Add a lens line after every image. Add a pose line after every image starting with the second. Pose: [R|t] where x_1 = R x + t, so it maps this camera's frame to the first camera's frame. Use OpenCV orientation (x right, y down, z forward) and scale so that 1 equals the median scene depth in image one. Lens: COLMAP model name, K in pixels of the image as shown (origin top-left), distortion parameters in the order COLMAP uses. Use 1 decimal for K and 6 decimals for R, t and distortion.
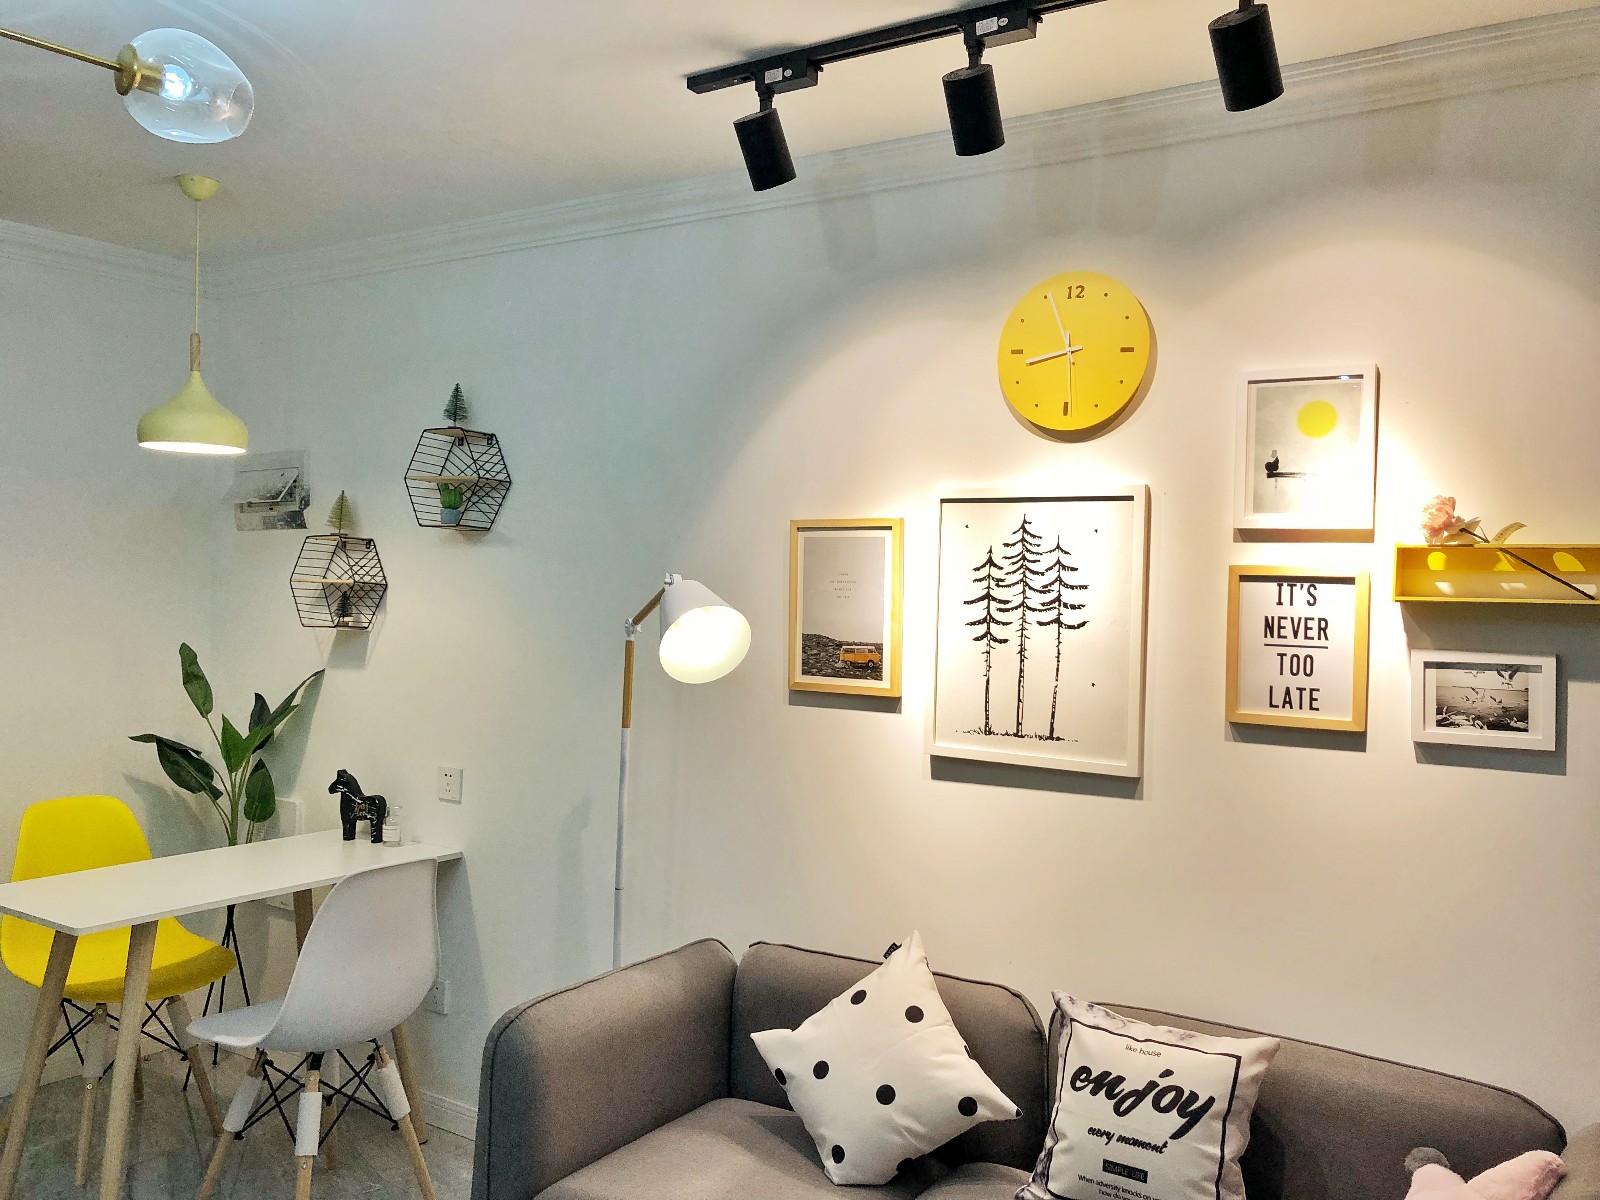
lens RADIAL K [[1310.3, 0, 800.0], [0, 1310.3, 600.0], [0, 0, 1]] dist [0.076130, -0.122047]
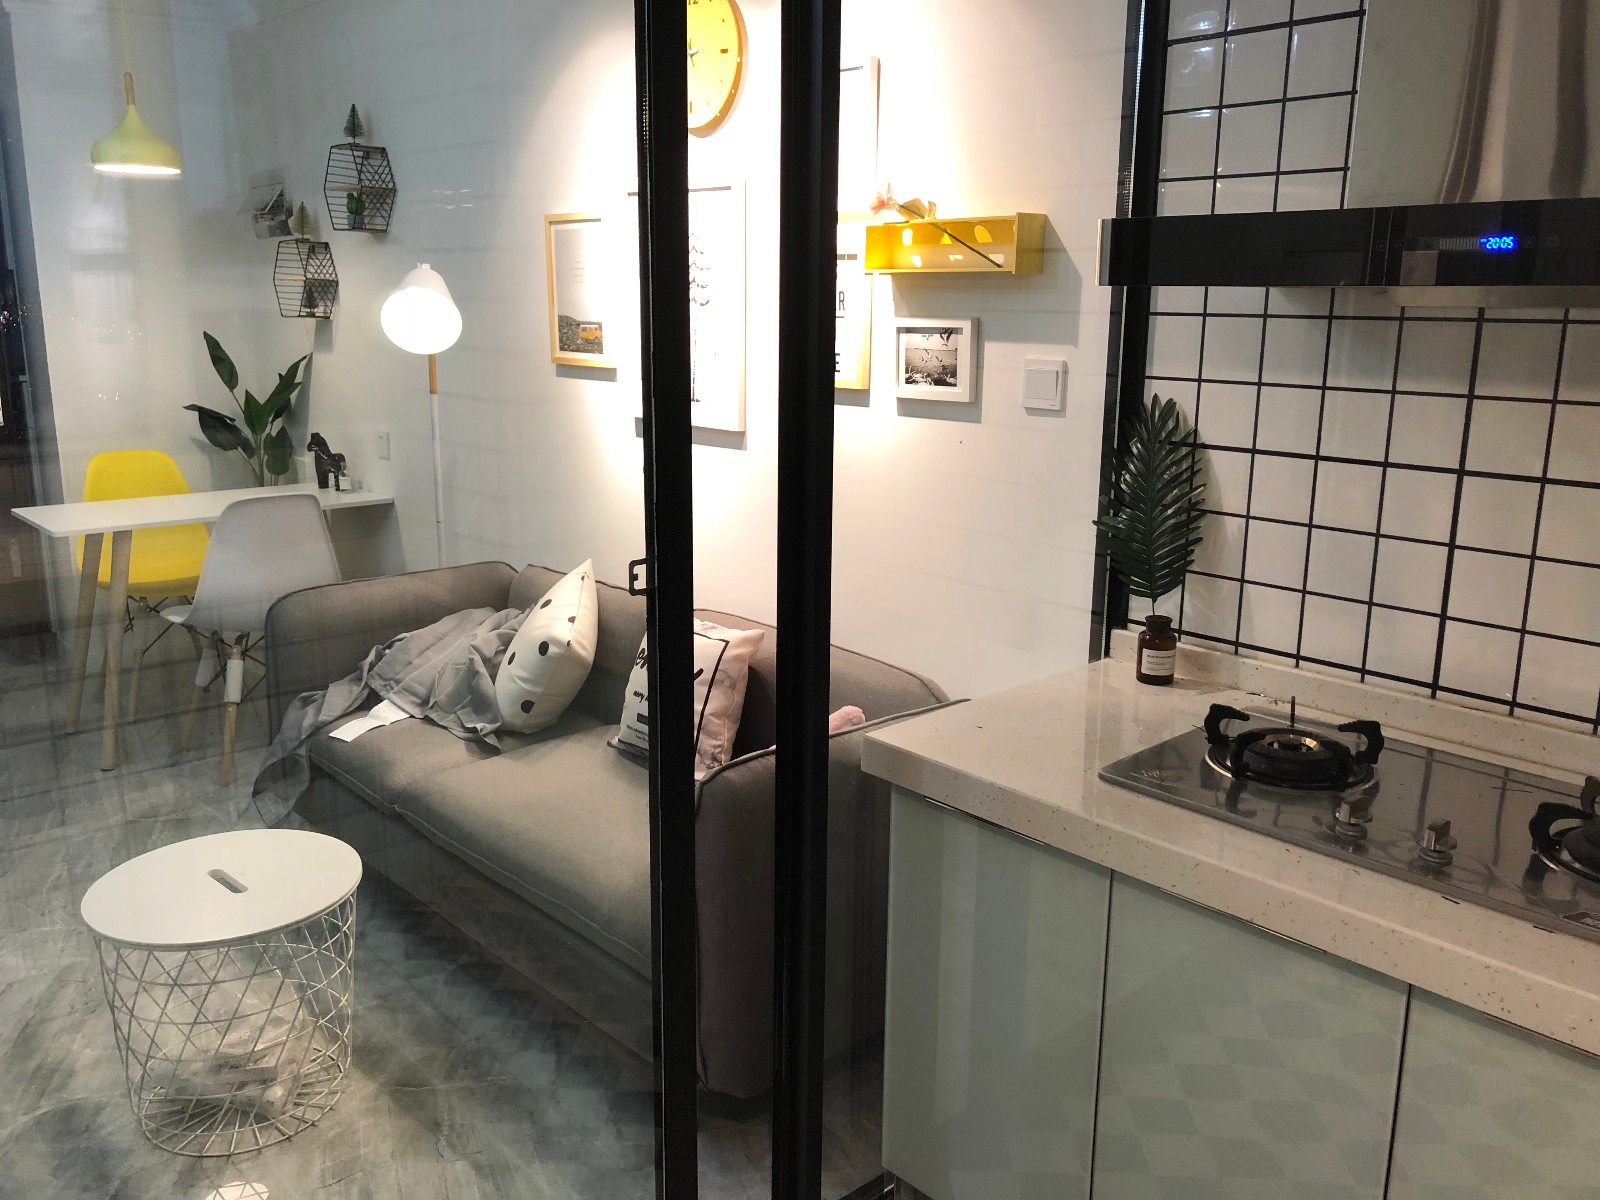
lens RADIAL K [[1310.3, 0, 800.0], [0, 1310.3, 600.0], [0, 0, 1]] dist [0.076130, -0.122047]
pose [[0.964725, 0.051792, -0.258115, 0.631570], [0.002285, 0.978773, 0.204937, 0.039840], [0.263250, -0.198297, 0.944128, -0.149401]]
